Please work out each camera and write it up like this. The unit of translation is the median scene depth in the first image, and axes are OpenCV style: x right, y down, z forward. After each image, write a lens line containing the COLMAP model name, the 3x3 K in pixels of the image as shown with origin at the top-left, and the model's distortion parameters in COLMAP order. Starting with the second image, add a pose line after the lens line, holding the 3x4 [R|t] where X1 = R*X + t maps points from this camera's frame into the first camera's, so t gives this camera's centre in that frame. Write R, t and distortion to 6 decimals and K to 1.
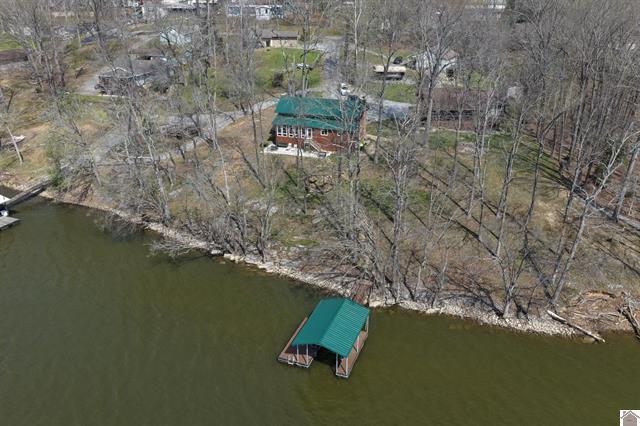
lens RADIAL K [[525.4, 0, 323.1], [0, 525.4, 213.4], [0, 0, 1]] dist [-0.011980, 0.034576]
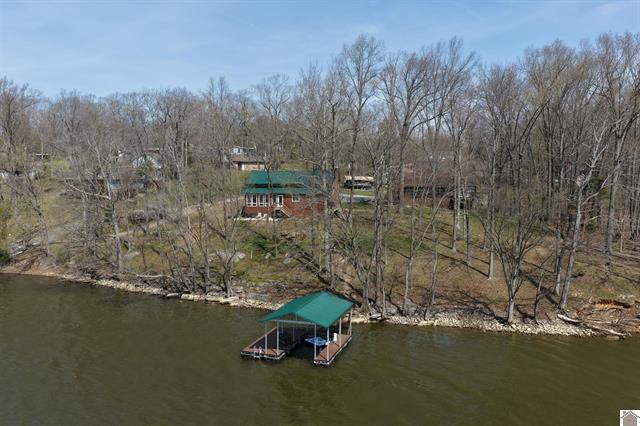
lens RADIAL K [[525.4, 0, 319.7], [0, 525.4, 210.6], [0, 0, 1]] dist [-0.011980, 0.034576]
pose [[0.998520, 0.001053, 0.054378, -0.008710], [0.018771, 0.931704, -0.362734, 0.313053], [-0.051046, 0.363217, 0.930305, 0.148154]]
